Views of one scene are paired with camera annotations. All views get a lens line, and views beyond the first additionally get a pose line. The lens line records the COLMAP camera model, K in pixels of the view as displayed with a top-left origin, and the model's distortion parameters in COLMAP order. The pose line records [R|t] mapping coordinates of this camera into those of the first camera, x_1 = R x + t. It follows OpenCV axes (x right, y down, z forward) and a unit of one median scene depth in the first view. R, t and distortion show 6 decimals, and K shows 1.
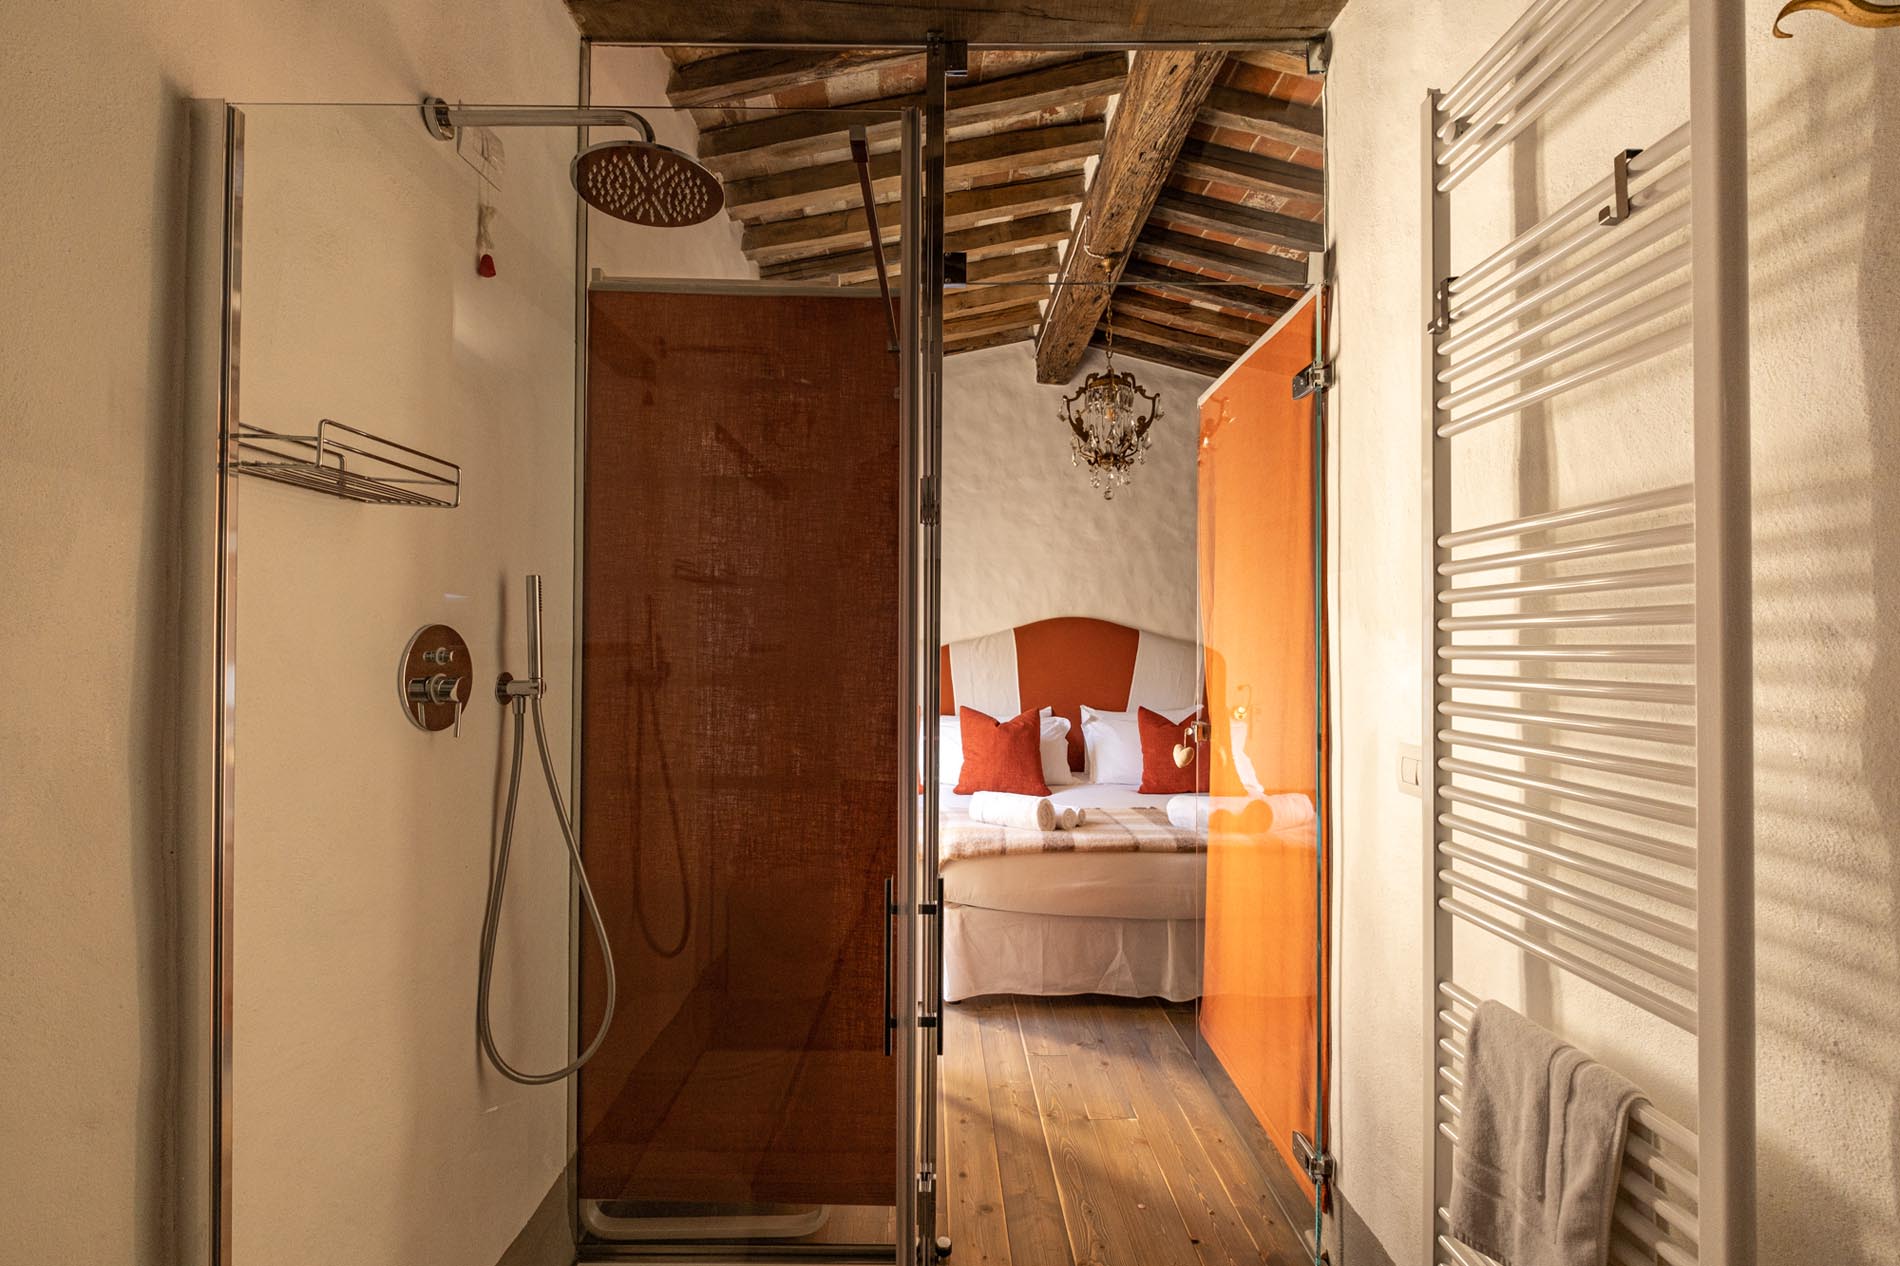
lens RADIAL K [[820.4, 0, 950.0], [0, 820.4, 633.0], [0, 0, 1]] dist [0.015308, -0.013671]
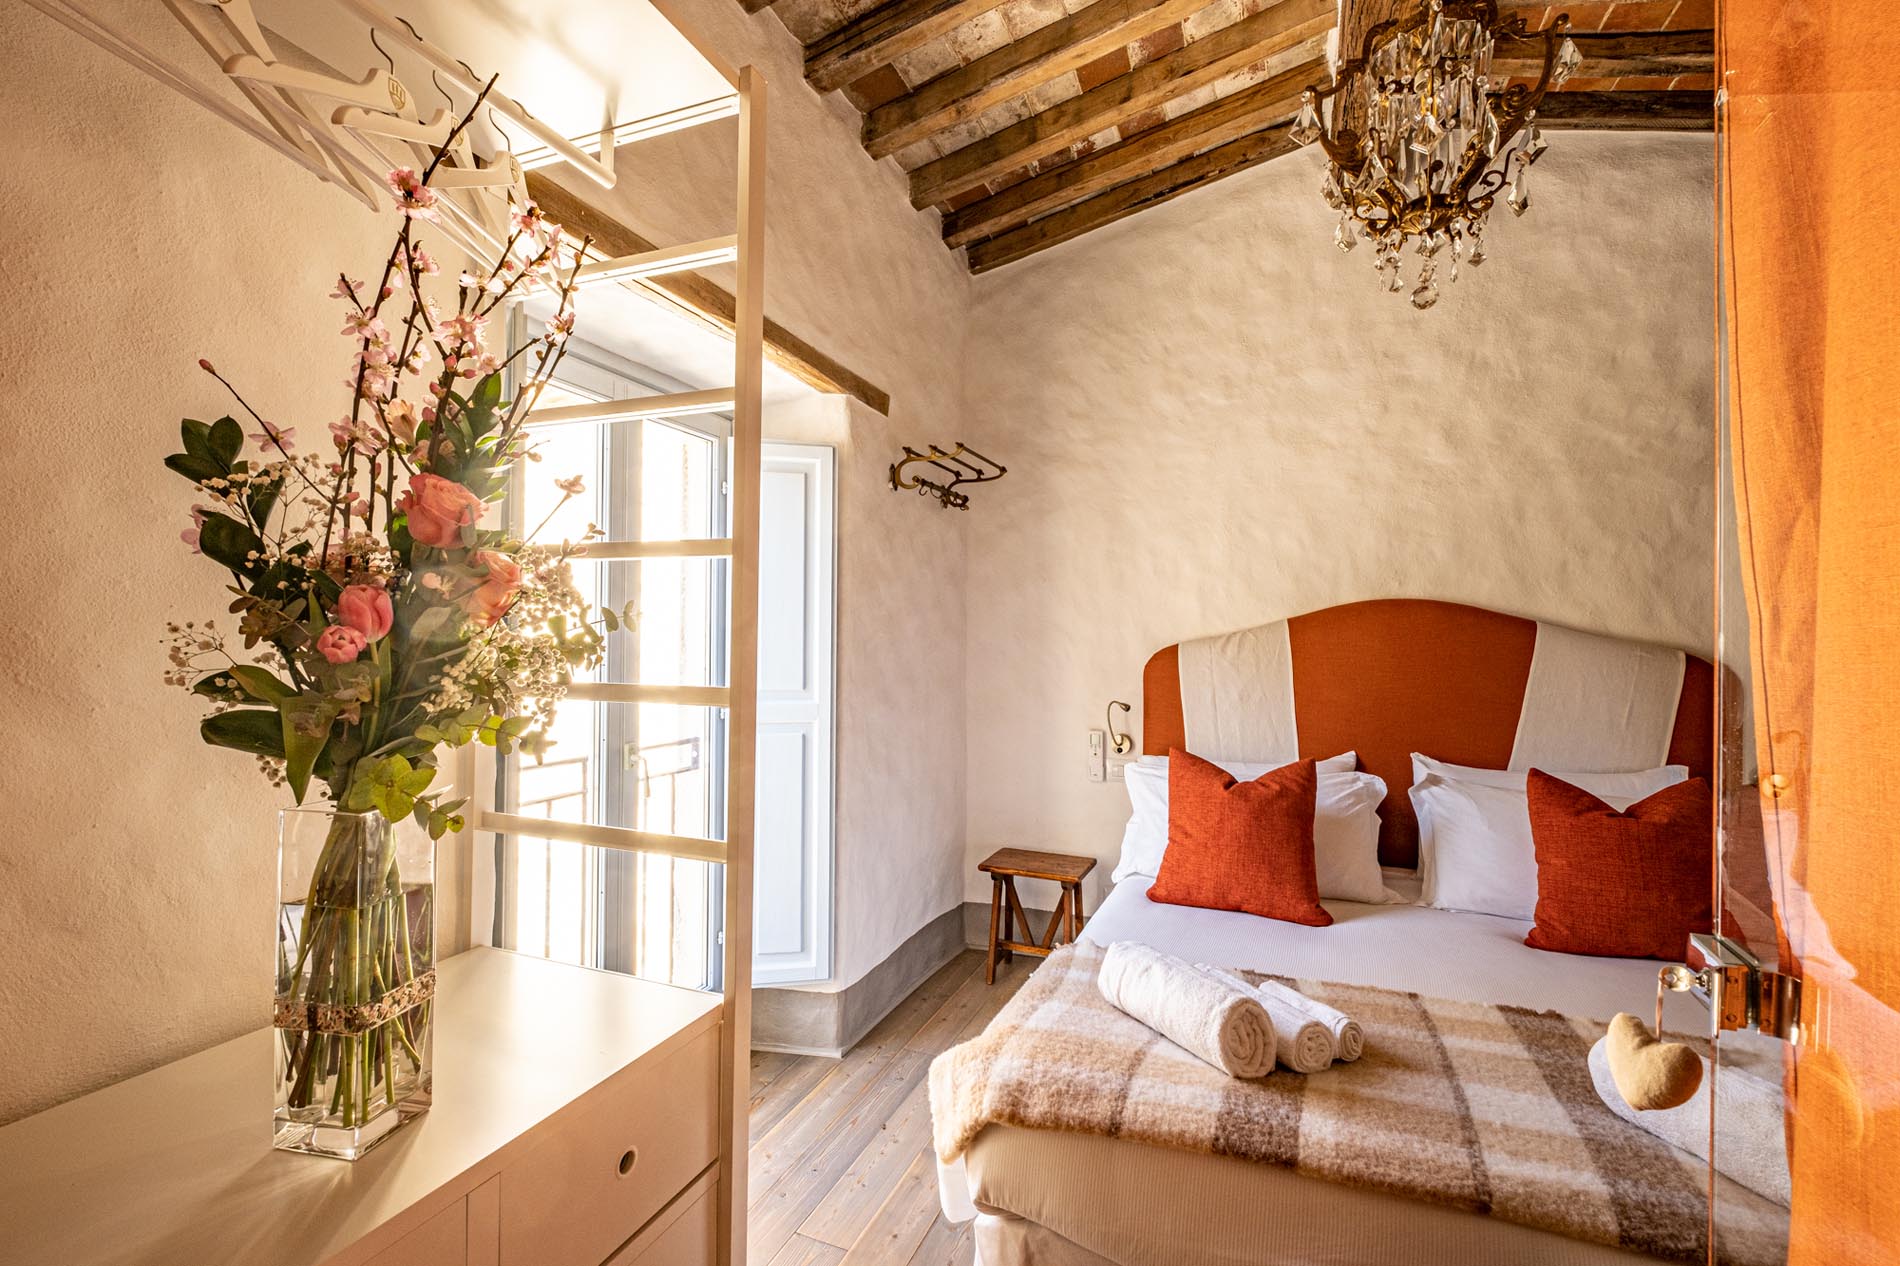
lens RADIAL K [[820.4, 0, 950.0], [0, 820.4, 633.0], [0, 0, 1]] dist [0.015308, -0.013671]
pose [[0.915718, 0.002635, -0.401813, 0.092752], [-0.002991, 0.999995, -0.000258, 0.005708], [0.401810, 0.001438, 0.915722, 0.338989]]
